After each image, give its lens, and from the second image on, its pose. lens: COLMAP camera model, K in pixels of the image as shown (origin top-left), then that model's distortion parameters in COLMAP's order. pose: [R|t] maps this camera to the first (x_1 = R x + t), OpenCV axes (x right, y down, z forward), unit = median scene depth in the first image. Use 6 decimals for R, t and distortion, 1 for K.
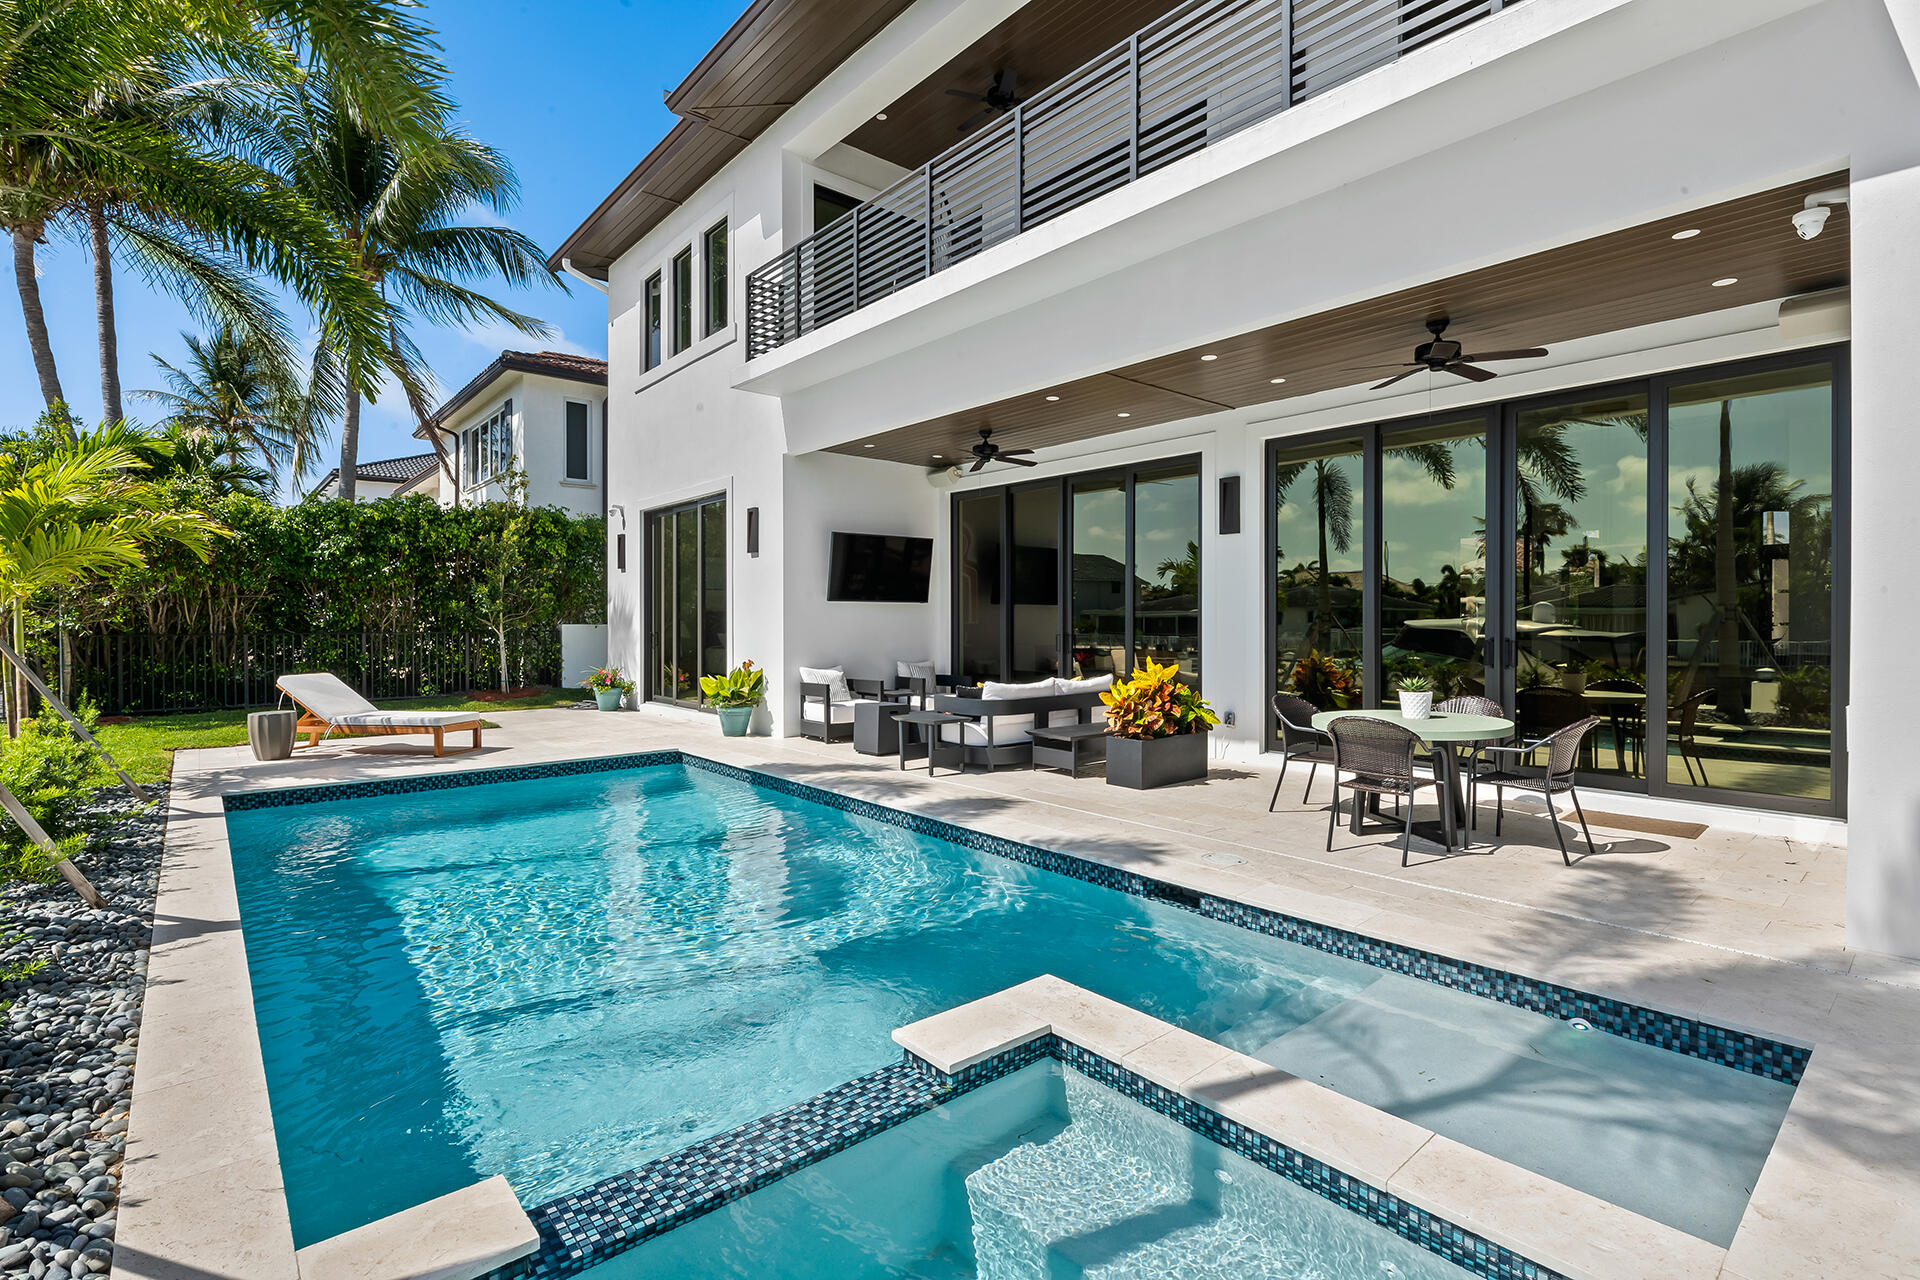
lens RADIAL K [[886.1, 0, 952.5], [0, 886.1, 627.5], [0, 0, 1]] dist [0.000948, -0.000098]
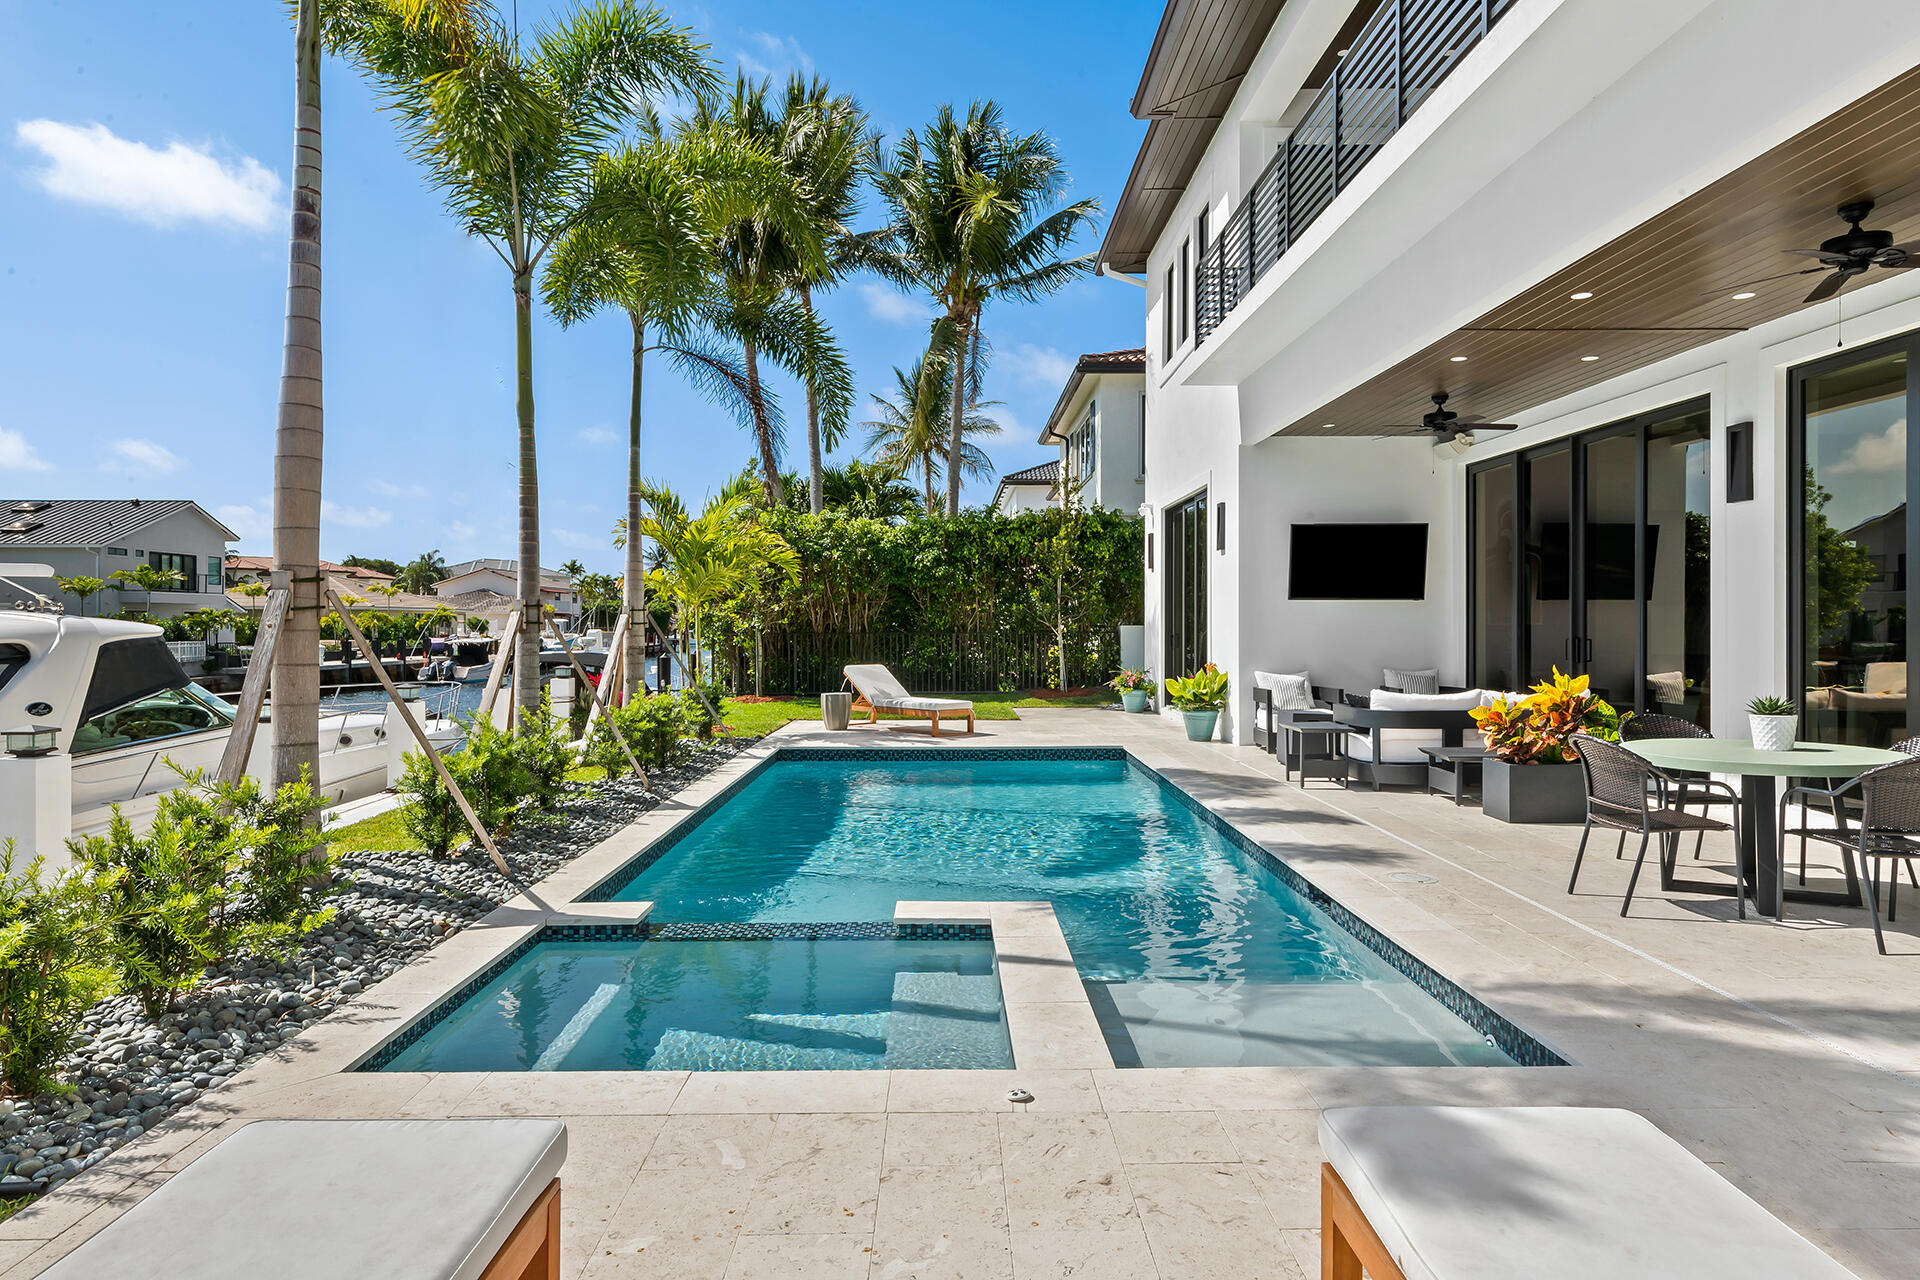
lens RADIAL K [[1100.2, 0, 951.6], [0, 1100.2, 636.4], [0, 0, 1]] dist [0.015090, -0.004393]
pose [[0.762403, 0.006965, -0.647065, 0.324863], [-0.002988, 0.999969, 0.007243, 0.000336], [0.647095, -0.003588, 0.762401, -0.092522]]
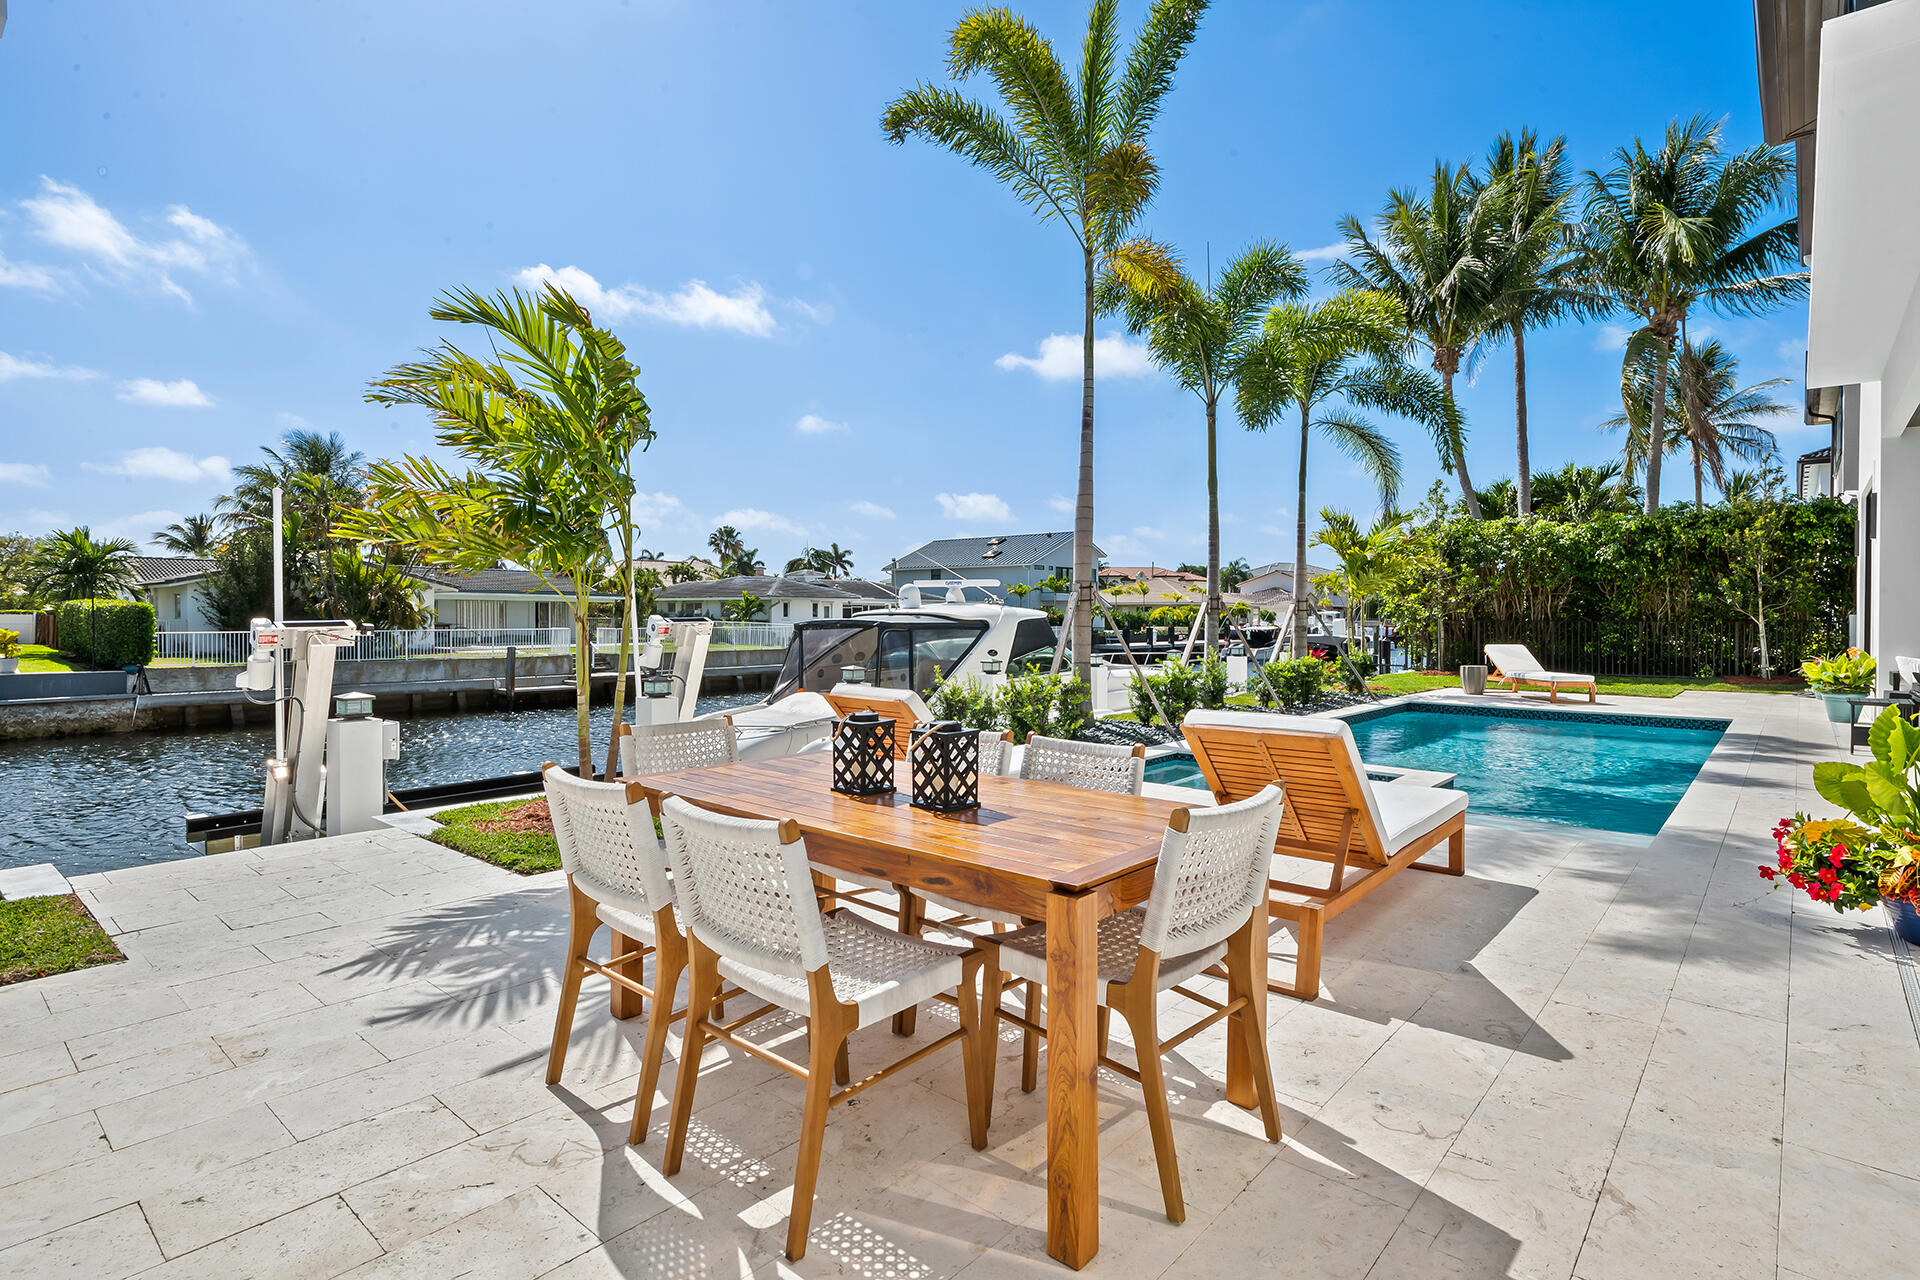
lens RADIAL K [[944.9, 0, 960.0], [0, 944.9, 640.0], [0, 0, 1]] dist [-0.000581, -0.000046]
pose [[0.135214, 0.025787, -0.990481, 0.682952], [-0.007328, 0.999660, 0.025026, 0.008868], [0.990789, 0.003874, 0.135357, -0.147458]]
